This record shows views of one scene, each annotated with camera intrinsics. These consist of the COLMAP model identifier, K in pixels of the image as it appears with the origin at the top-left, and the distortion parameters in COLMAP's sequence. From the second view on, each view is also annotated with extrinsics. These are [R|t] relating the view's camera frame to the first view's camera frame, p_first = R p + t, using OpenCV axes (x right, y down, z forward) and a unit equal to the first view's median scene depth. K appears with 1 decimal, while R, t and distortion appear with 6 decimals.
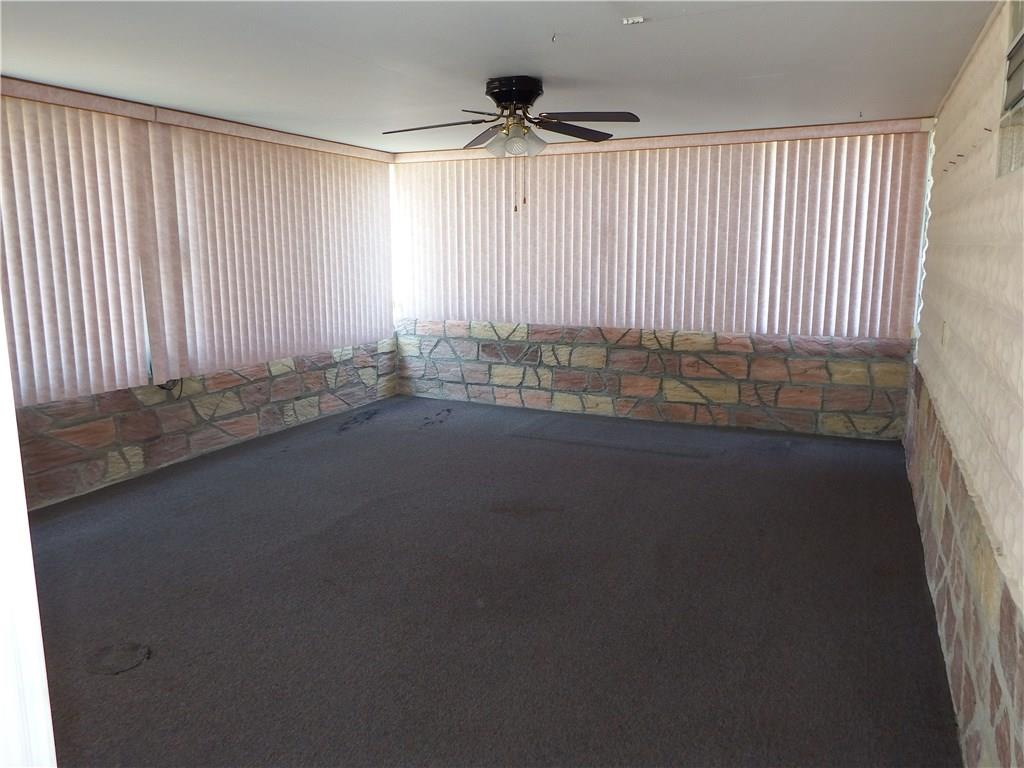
lens RADIAL K [[740.1, 0, 512.2], [0, 740.1, 381.3], [0, 0, 1]] dist [-0.004347, -0.003183]
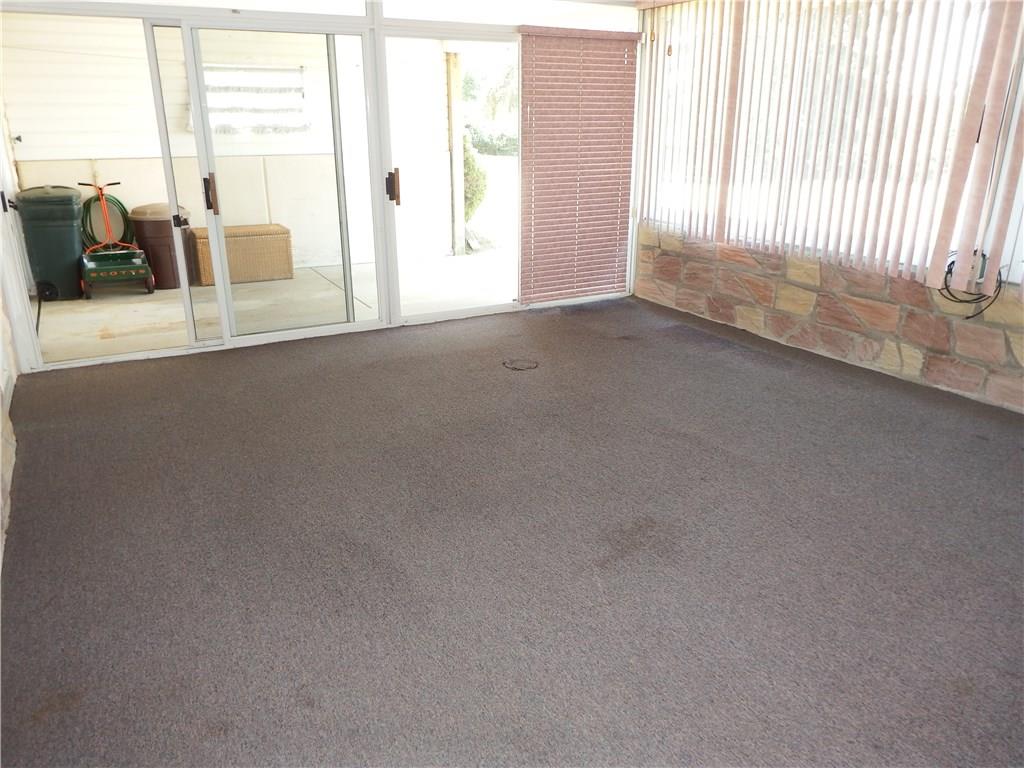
lens RADIAL K [[740.1, 0, 512.2], [0, 740.1, 381.3], [0, 0, 1]] dist [-0.004347, -0.003183]
pose [[-0.582006, 0.273609, -0.765772, 0.489585], [-0.137614, 0.894974, 0.424363, -0.195288], [0.801456, 0.352363, -0.483228, 1.074613]]
